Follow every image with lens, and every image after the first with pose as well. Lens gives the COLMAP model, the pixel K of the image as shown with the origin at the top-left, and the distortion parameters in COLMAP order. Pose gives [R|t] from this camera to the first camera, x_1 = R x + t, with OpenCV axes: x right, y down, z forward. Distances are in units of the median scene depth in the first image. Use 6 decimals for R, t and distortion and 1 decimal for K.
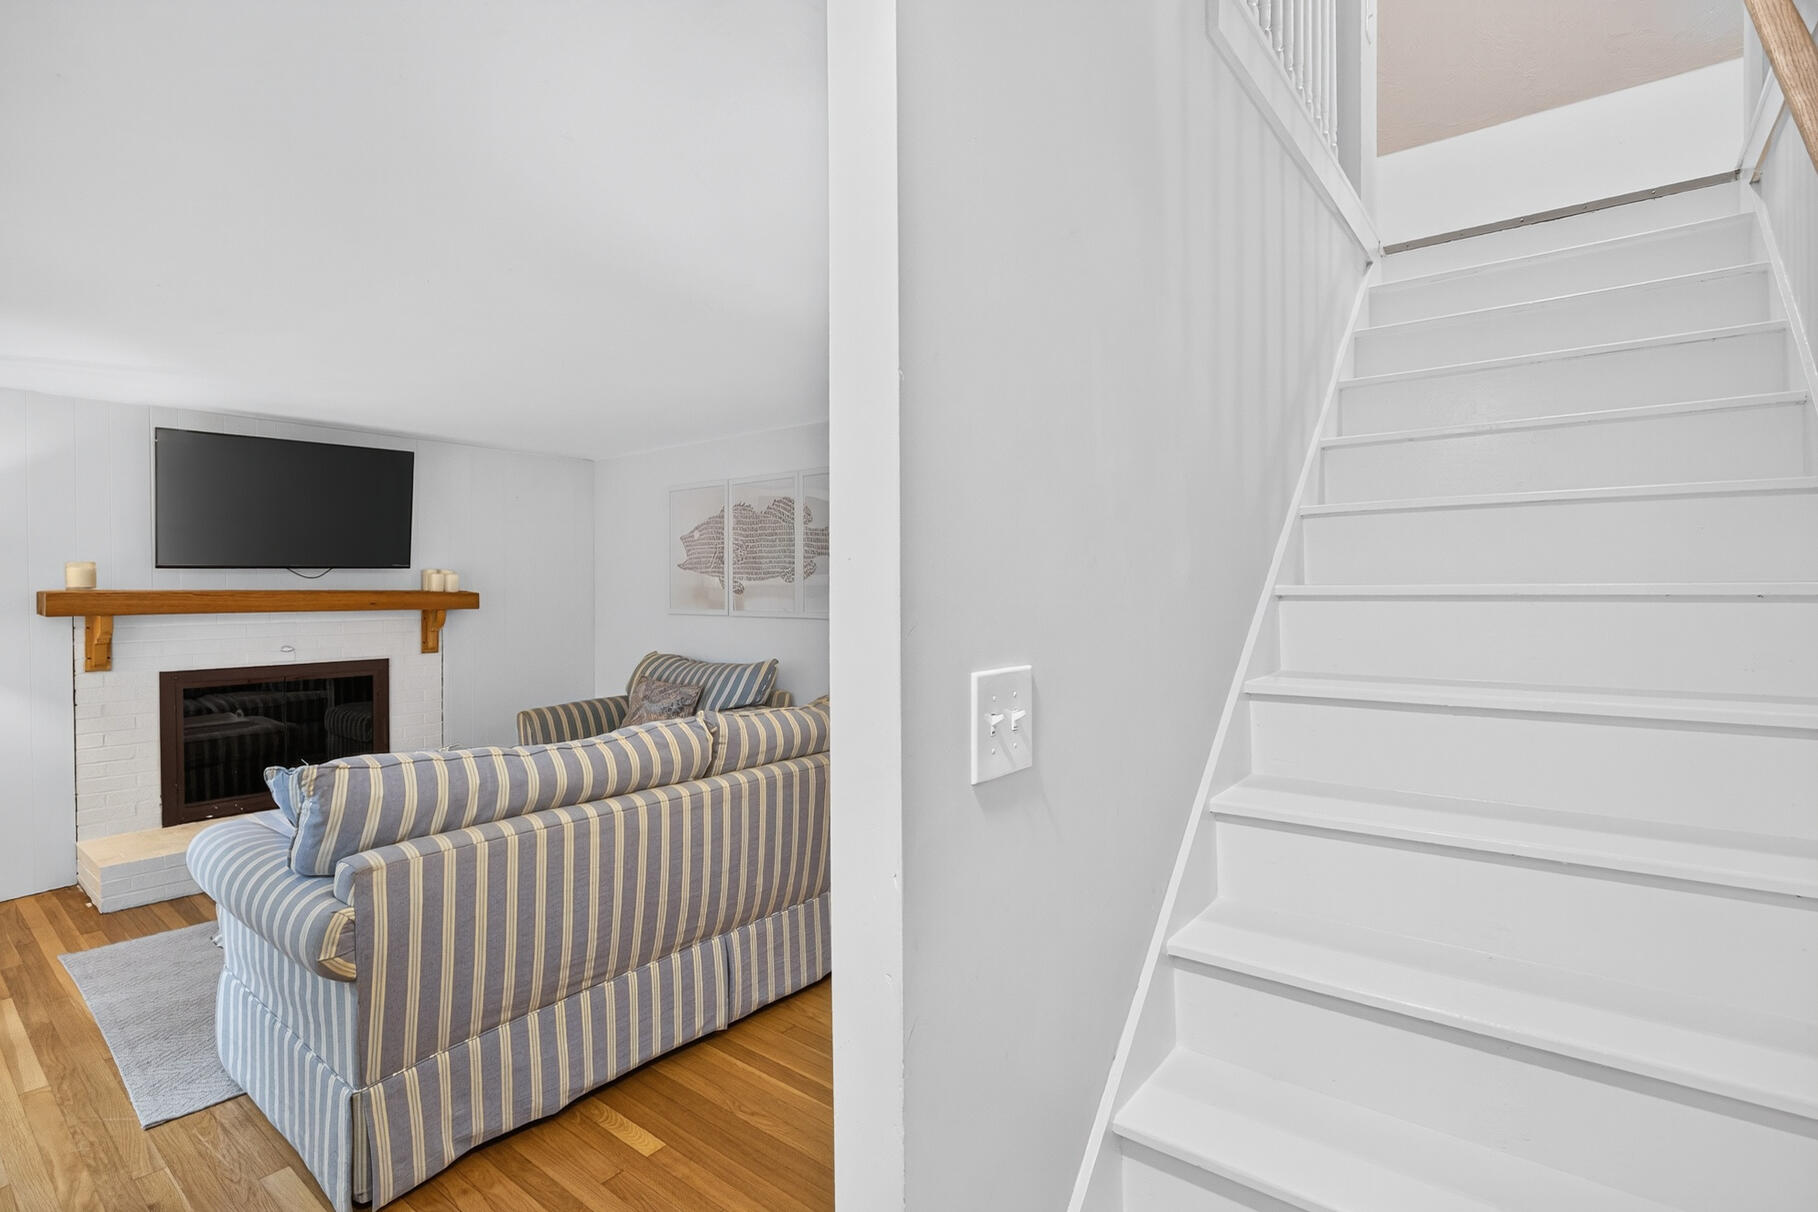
lens RADIAL K [[875.9, 0, 909.0], [0, 875.9, 606.0], [0, 0, 1]] dist [-0.043661, -0.000554]
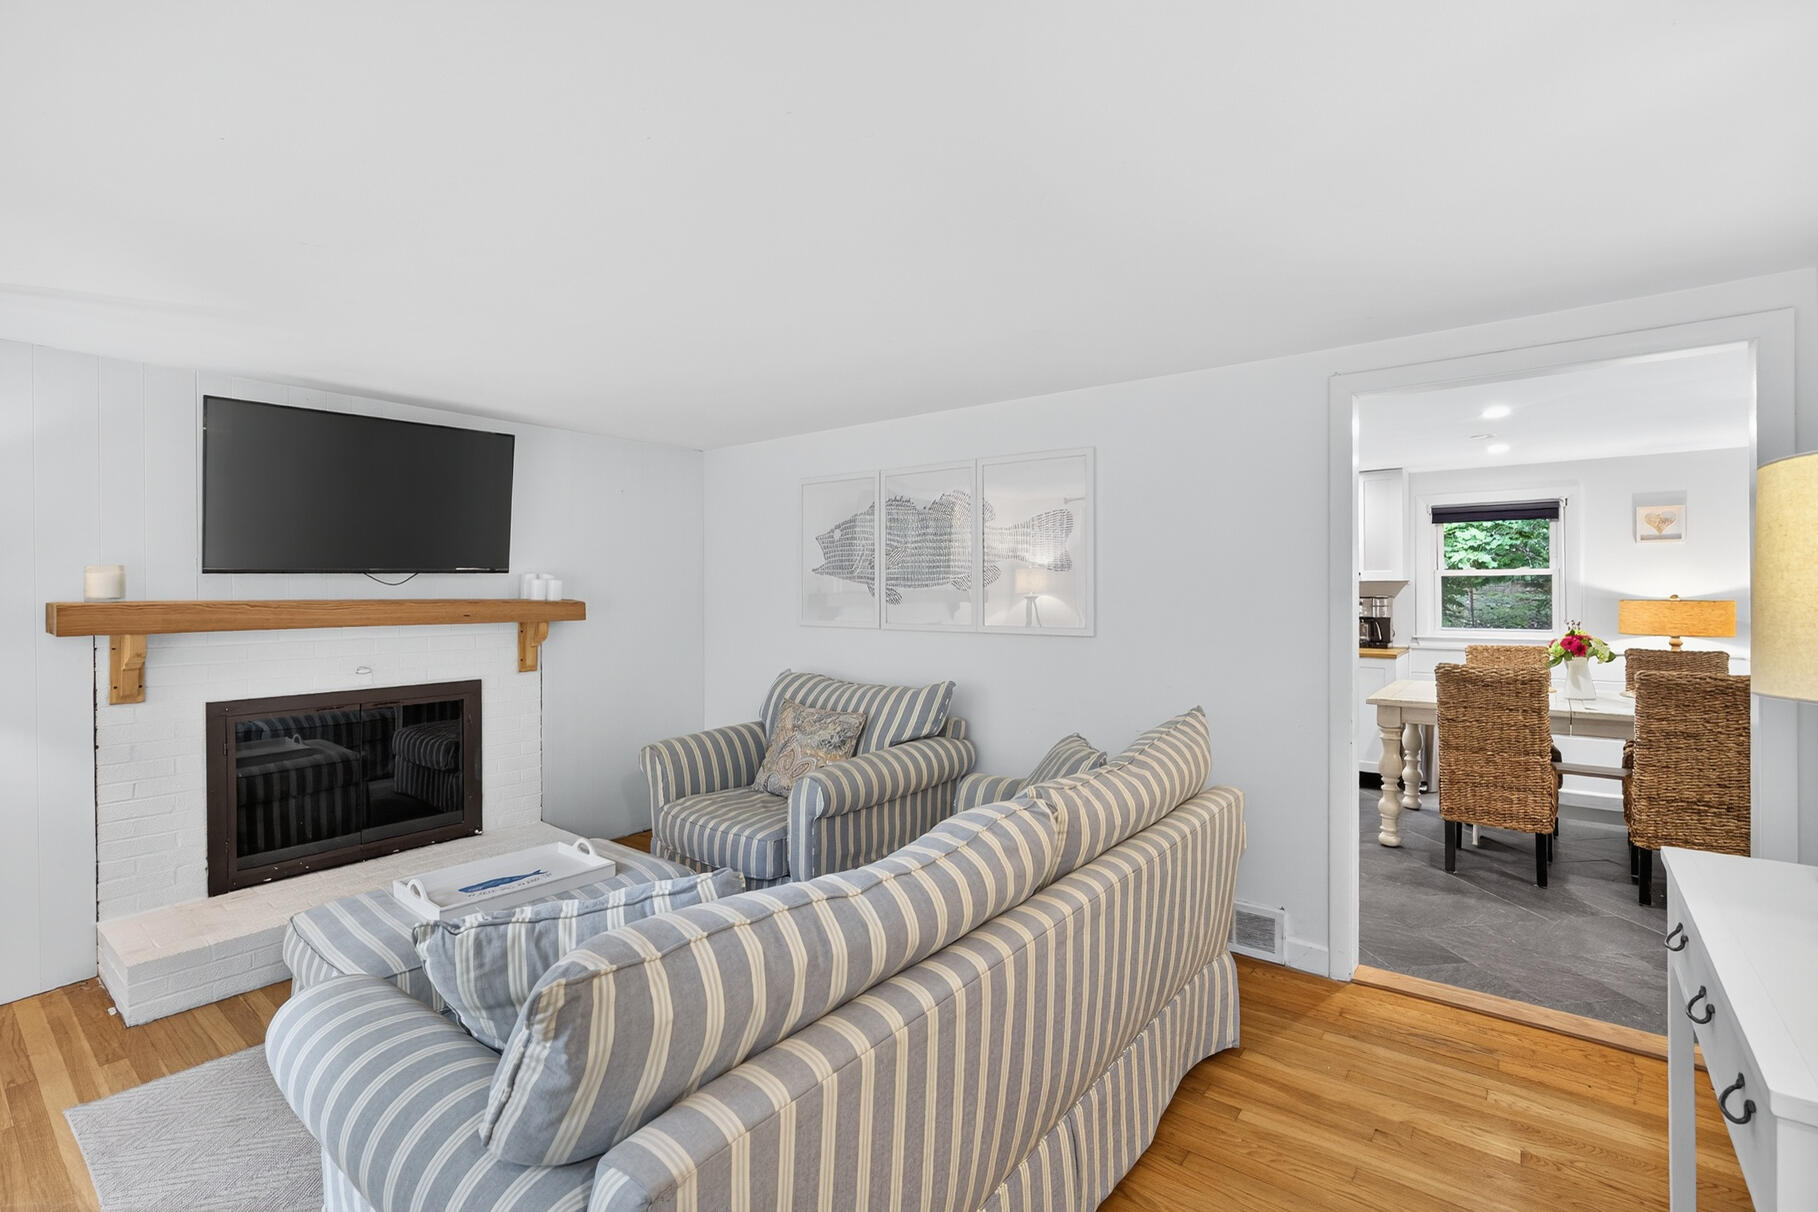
lens RADIAL K [[819.0, 0, 910.1], [0, 819.0, 599.5], [0, 0, 1]] dist [-0.032049, 0.000204]
pose [[0.999989, -0.000164, 0.004786, -0.204067], [0.000202, 0.999969, -0.007890, -0.012436], [-0.004785, 0.007891, 0.999957, 0.218855]]
